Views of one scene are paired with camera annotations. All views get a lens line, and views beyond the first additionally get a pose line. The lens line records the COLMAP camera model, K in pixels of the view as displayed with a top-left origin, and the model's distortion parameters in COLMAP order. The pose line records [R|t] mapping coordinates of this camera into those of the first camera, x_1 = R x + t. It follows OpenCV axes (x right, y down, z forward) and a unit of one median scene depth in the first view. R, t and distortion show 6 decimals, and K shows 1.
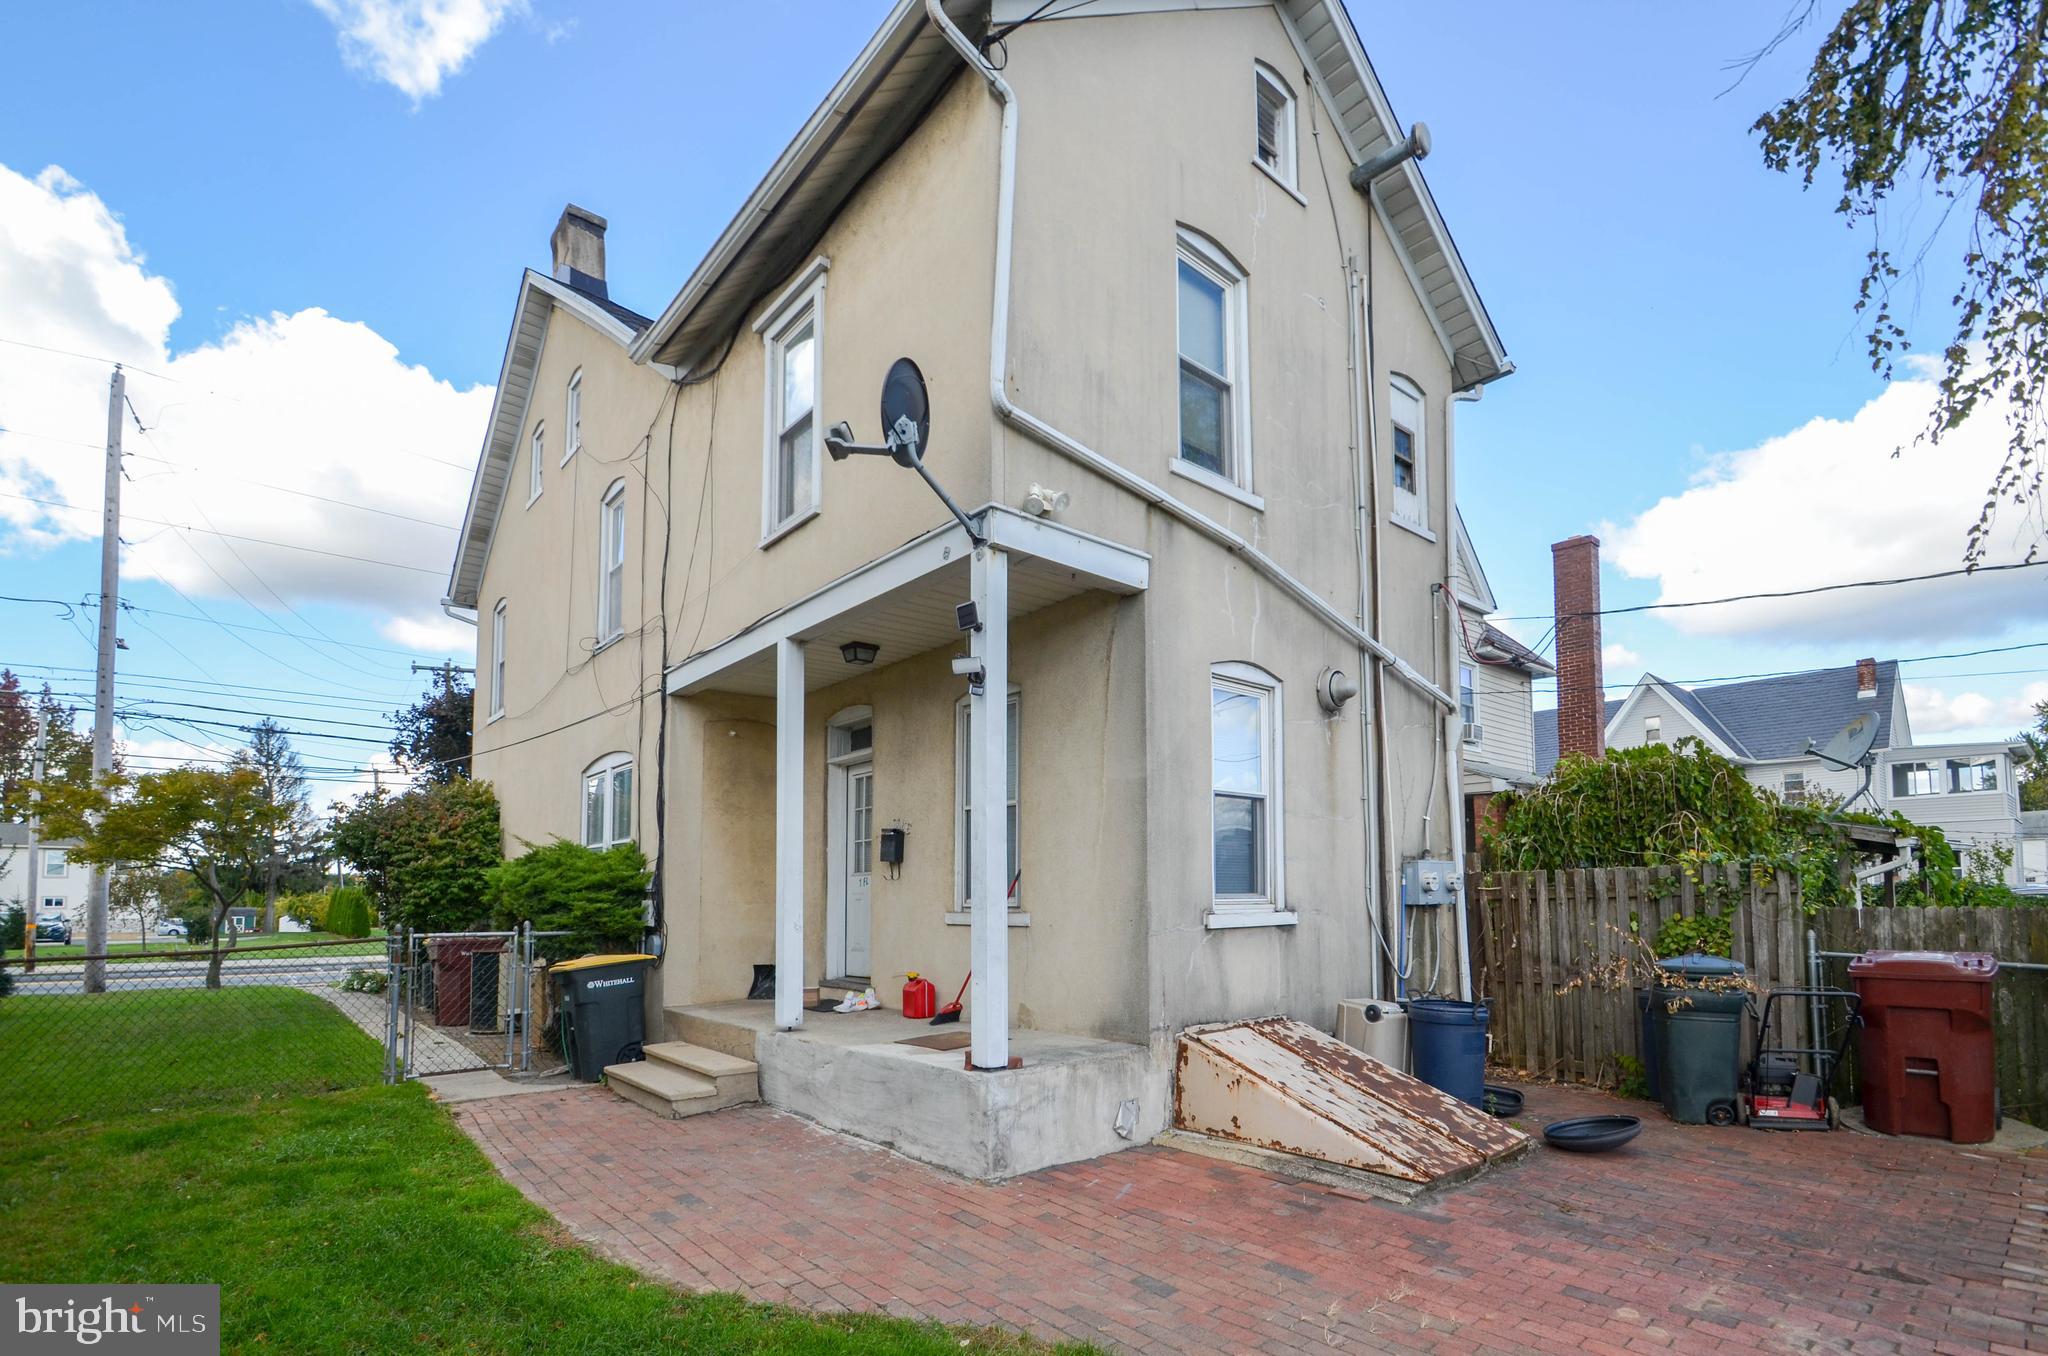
lens RADIAL K [[980.1, 0, 990.5], [0, 980.1, 830.1], [0, 0, 1]] dist [0.008347, -0.012730]
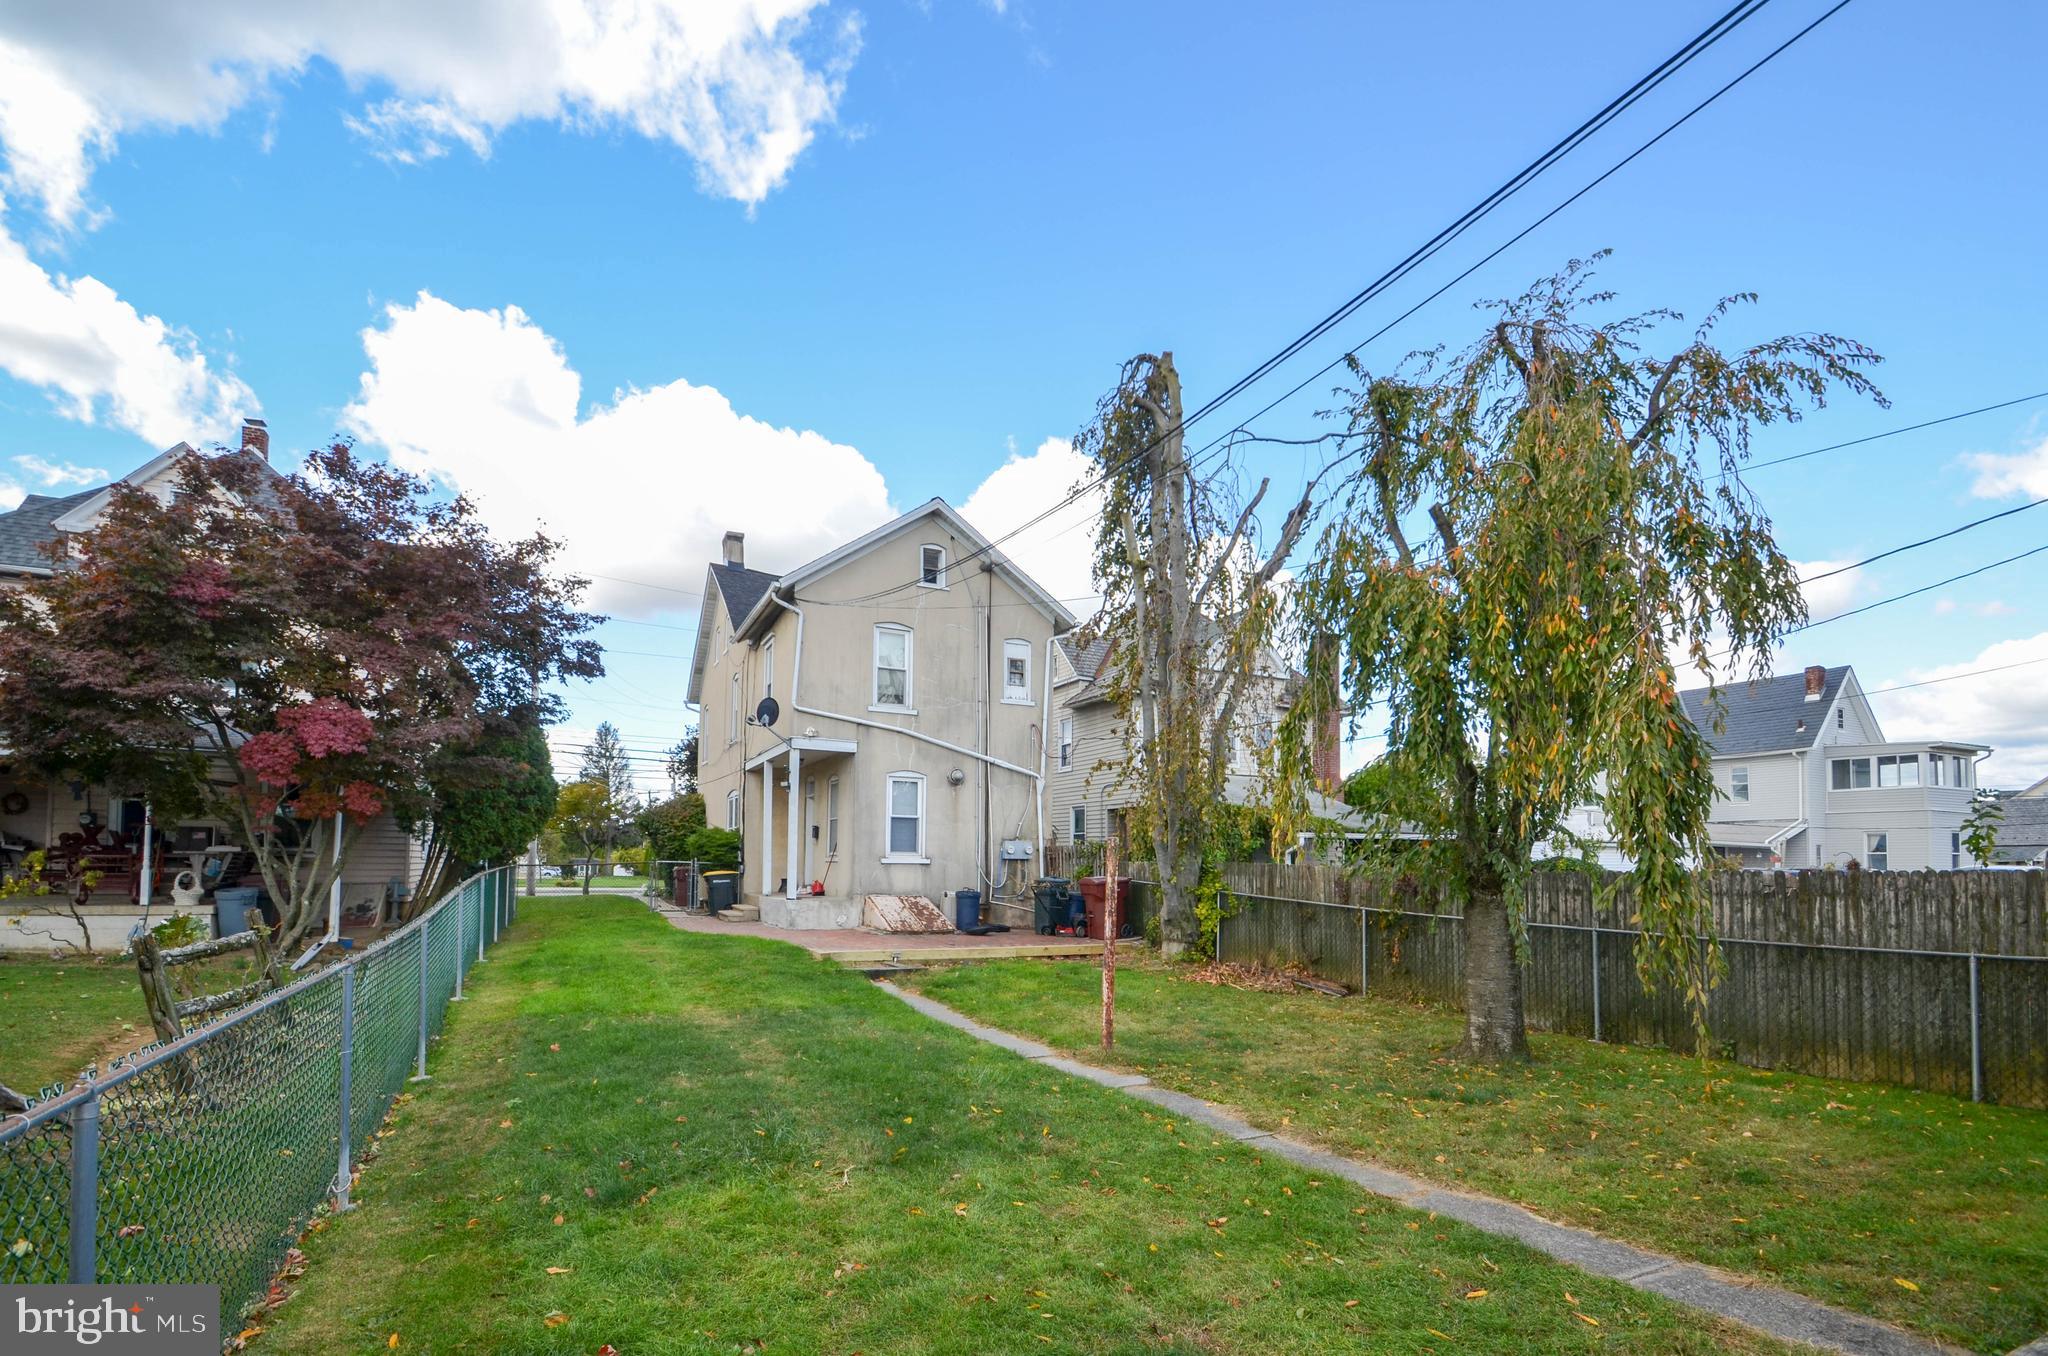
lens RADIAL K [[980.1, 0, 967.2], [0, 980.1, 828.2], [0, 0, 1]] dist [0.008347, -0.012730]
pose [[0.960806, 0.012697, -0.276932, 0.905323], [-0.003539, 0.999431, 0.033546, -0.074673], [0.277200, -0.031251, 0.960304, -1.255584]]
